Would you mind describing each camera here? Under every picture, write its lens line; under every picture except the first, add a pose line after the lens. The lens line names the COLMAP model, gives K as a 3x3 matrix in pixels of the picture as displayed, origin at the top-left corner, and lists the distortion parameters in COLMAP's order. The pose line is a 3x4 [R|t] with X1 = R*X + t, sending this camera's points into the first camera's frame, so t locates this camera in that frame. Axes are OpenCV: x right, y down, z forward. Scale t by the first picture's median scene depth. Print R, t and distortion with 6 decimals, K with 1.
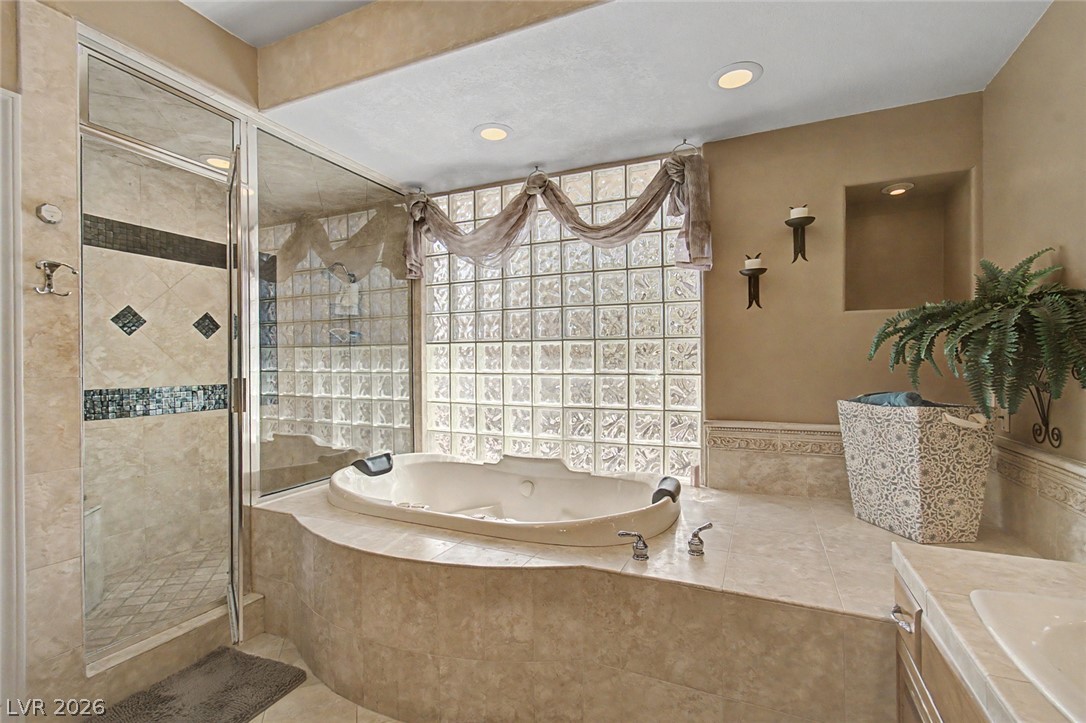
lens RADIAL K [[486.2, 0, 538.1], [0, 486.2, 363.6], [0, 0, 1]] dist [0.002178, 0.001801]
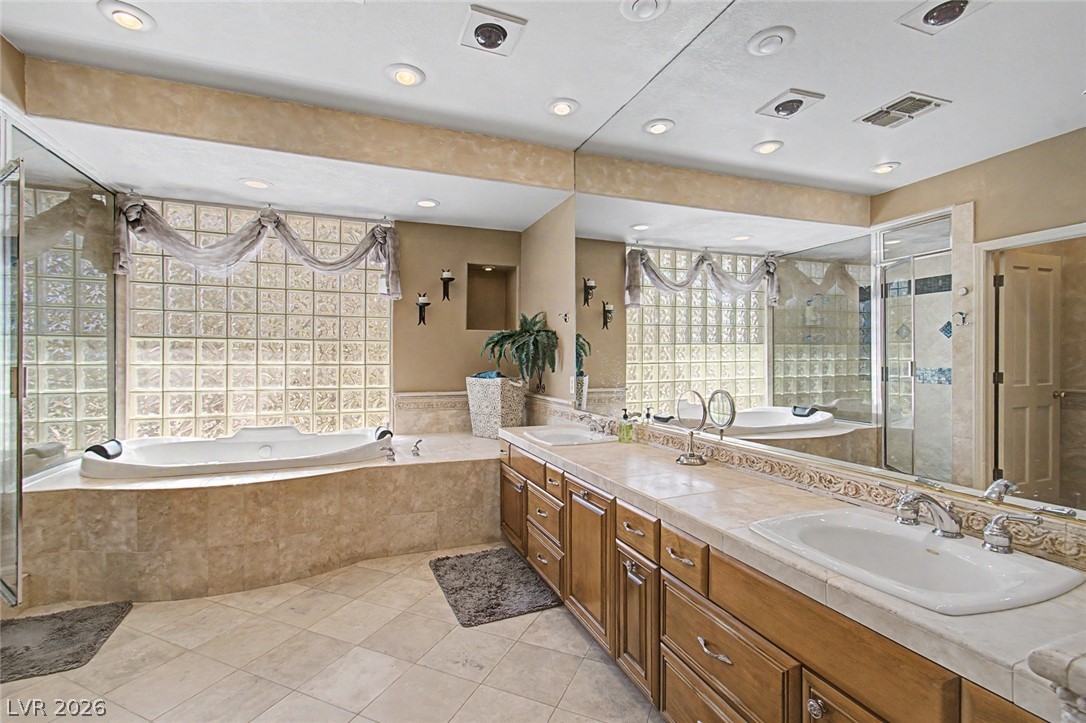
lens RADIAL K [[486.2, 0, 539.6], [0, 486.2, 362.4], [0, 0, 1]] dist [0.002178, 0.001801]
pose [[0.695084, -0.001043, 0.718928, -0.603036], [-0.006113, 0.999954, 0.007361, 0.002160], [-0.718903, -0.009511, 0.695046, -0.580896]]
